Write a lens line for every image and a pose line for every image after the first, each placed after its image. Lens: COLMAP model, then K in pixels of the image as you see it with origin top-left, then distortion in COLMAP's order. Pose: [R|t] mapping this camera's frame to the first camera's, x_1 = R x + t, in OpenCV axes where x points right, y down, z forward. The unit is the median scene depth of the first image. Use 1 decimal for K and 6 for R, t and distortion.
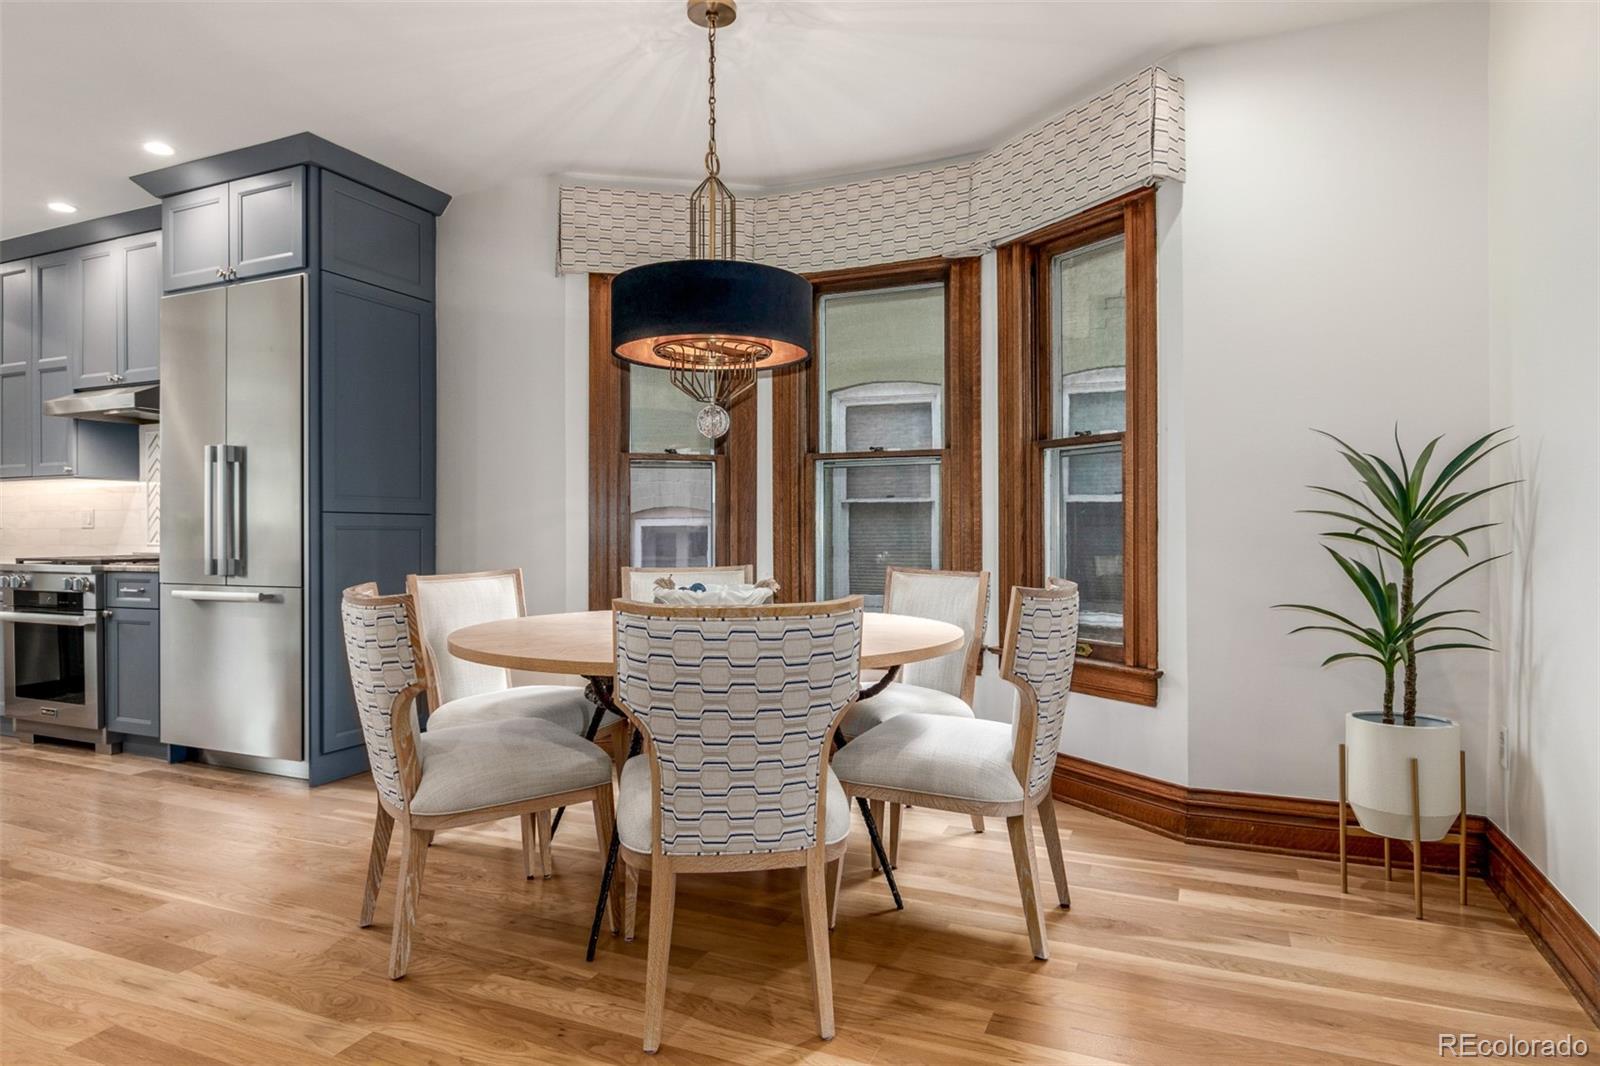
lens RADIAL K [[982.6, 0, 802.7], [0, 982.6, 542.0], [0, 0, 1]] dist [0.004018, 0.001012]
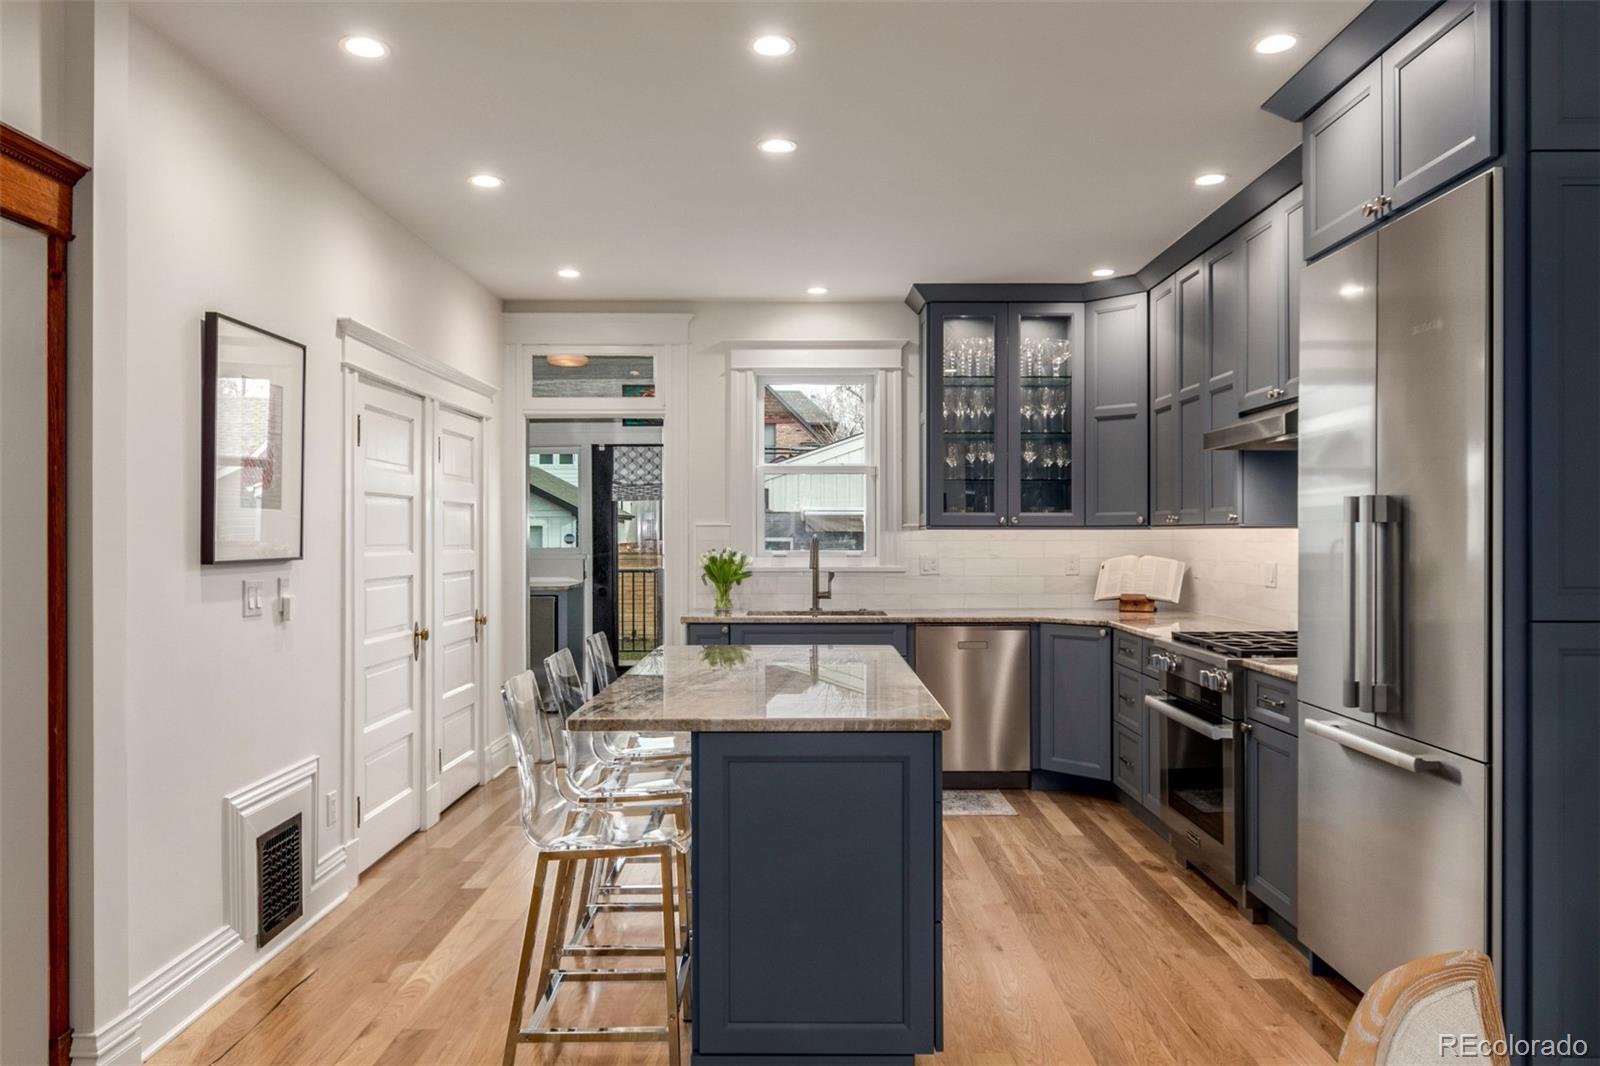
lens RADIAL K [[1123.7, 0, 789.1], [0, 1123.7, 533.2], [0, 0, 1]] dist [0.000369, -0.006150]
pose [[0.419460, 0.000040, -0.907774, -0.105279], [-0.003115, 0.999994, -0.001396, -0.066611], [0.907768, 0.003413, 0.419458, 0.357605]]
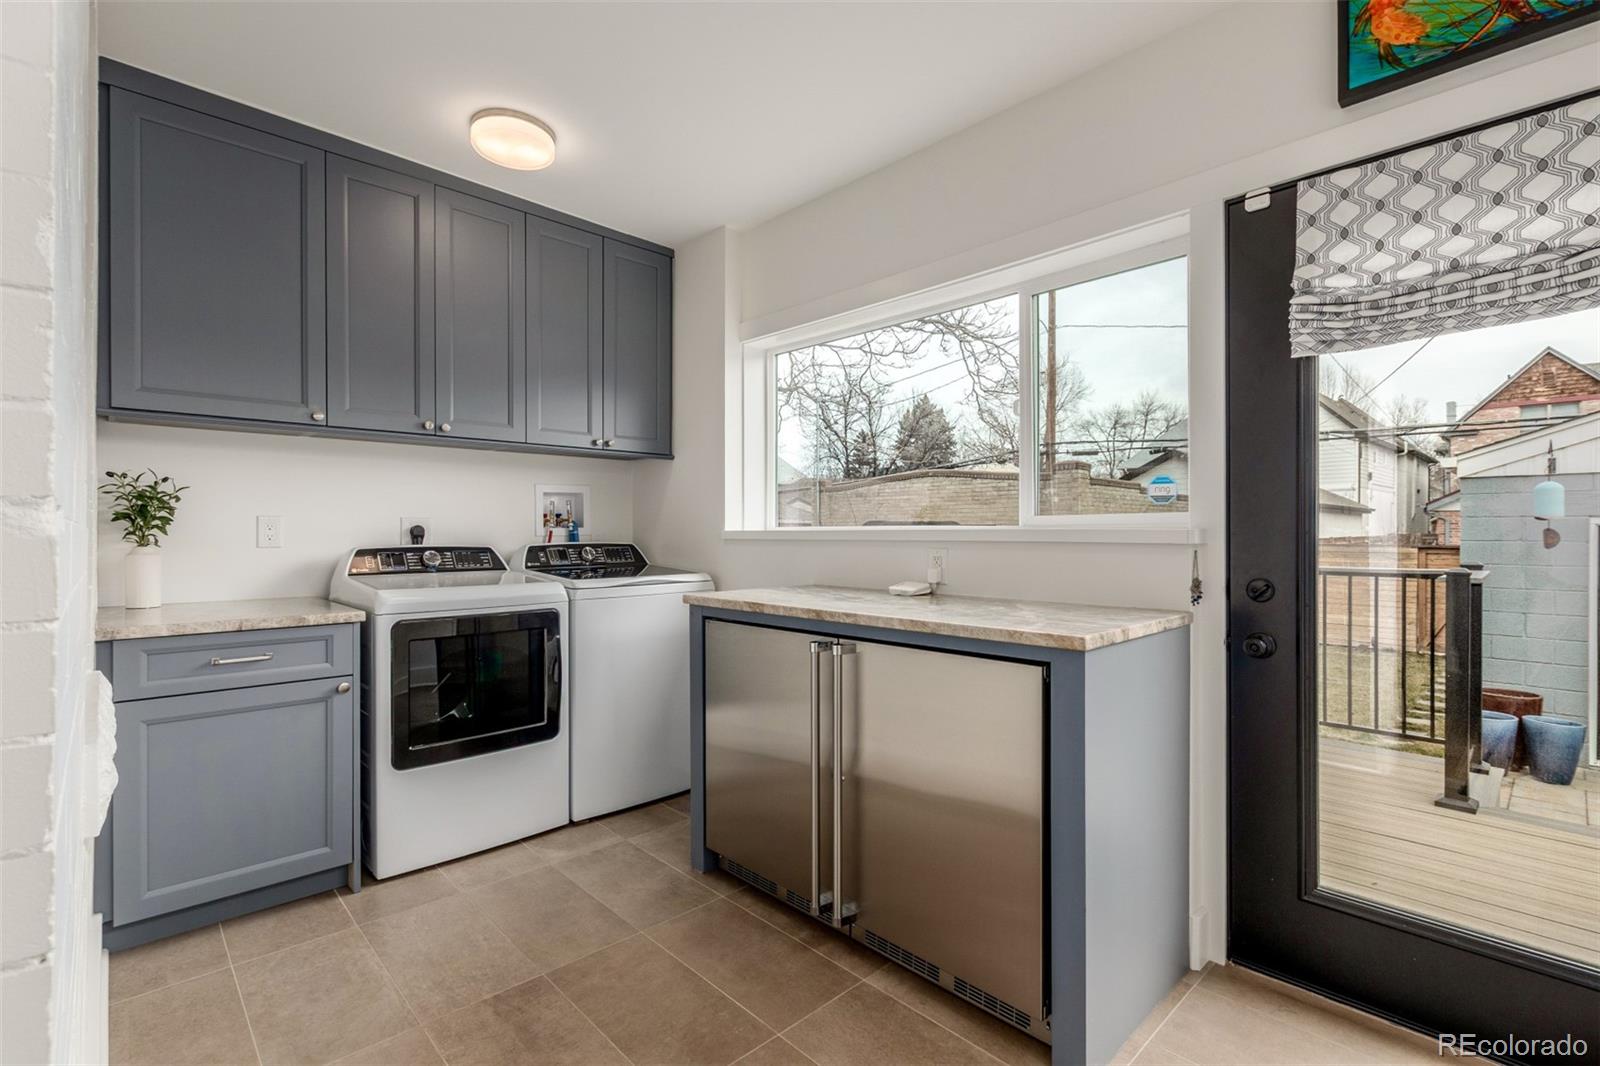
lens RADIAL K [[749.9, 0, 728.0], [0, 749.9, 538.4], [0, 0, 1]] dist [-0.003525, -0.000434]
pose [[-0.375929, 0.006136, -0.926628, -1.412937], [-0.001927, 0.999971, 0.007403, -0.033102], [0.926647, 0.004569, -0.375906, 0.736309]]
